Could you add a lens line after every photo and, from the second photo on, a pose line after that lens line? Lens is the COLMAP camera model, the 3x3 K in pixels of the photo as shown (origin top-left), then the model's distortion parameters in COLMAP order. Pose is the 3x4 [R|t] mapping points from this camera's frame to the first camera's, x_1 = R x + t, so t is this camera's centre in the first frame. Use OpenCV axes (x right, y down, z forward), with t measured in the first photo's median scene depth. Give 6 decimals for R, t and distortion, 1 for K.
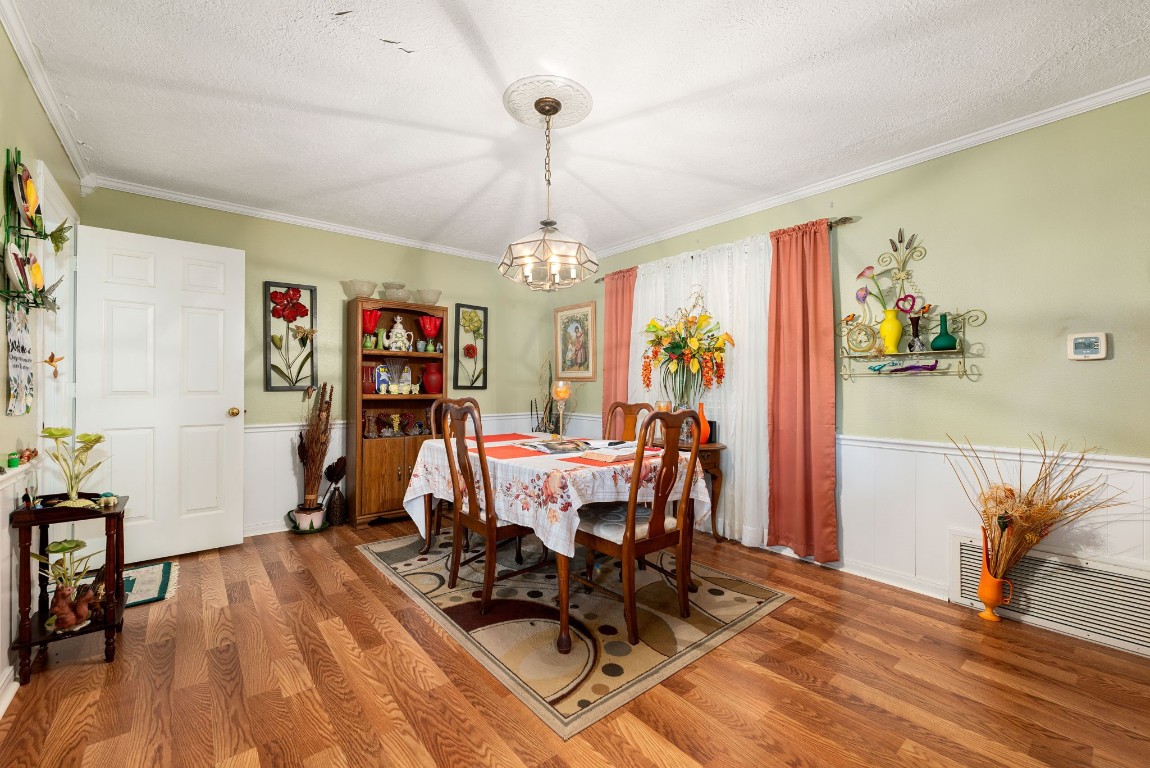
lens RADIAL K [[470.6, 0, 575.4], [0, 470.6, 384.9], [0, 0, 1]] dist [-0.000123, 0.000200]
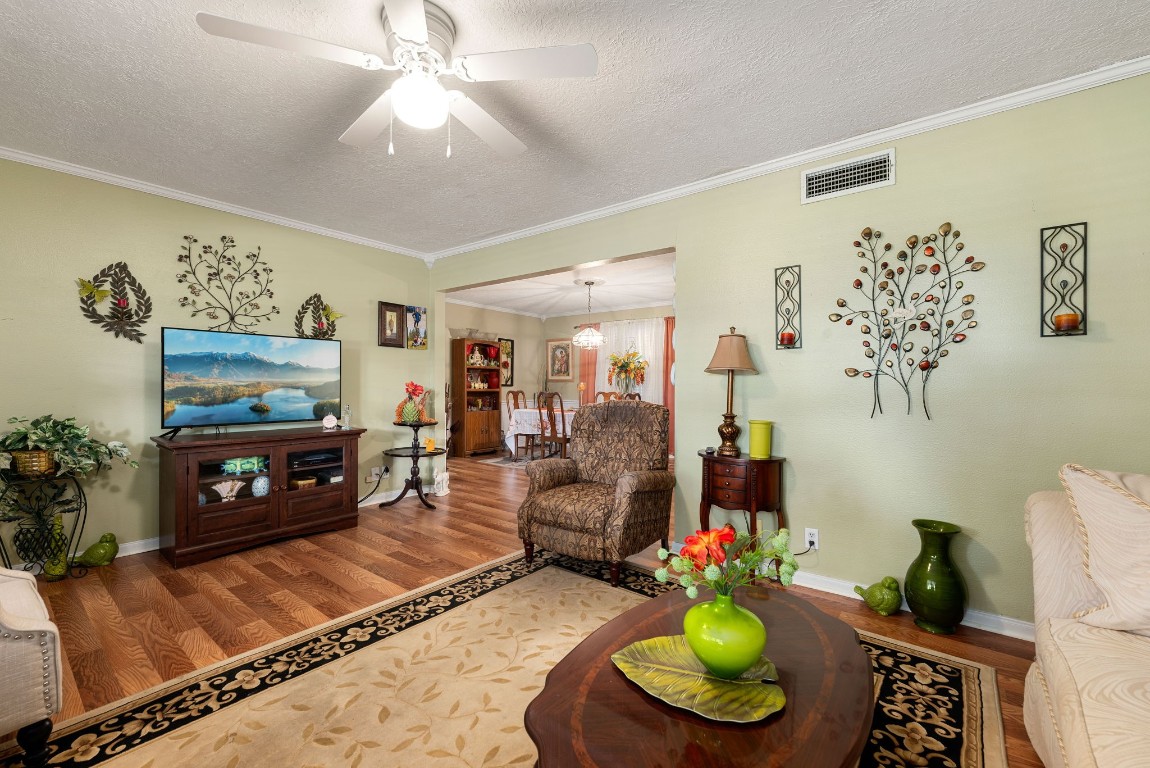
lens RADIAL K [[470.6, 0, 574.8], [0, 470.6, 384.3], [0, 0, 1]] dist [-0.000123, 0.000200]
pose [[0.977947, 0.002465, 0.208840, -0.380833], [-0.002934, 0.999994, 0.001938, -0.003109], [-0.208834, -0.002508, 0.977948, -0.890128]]
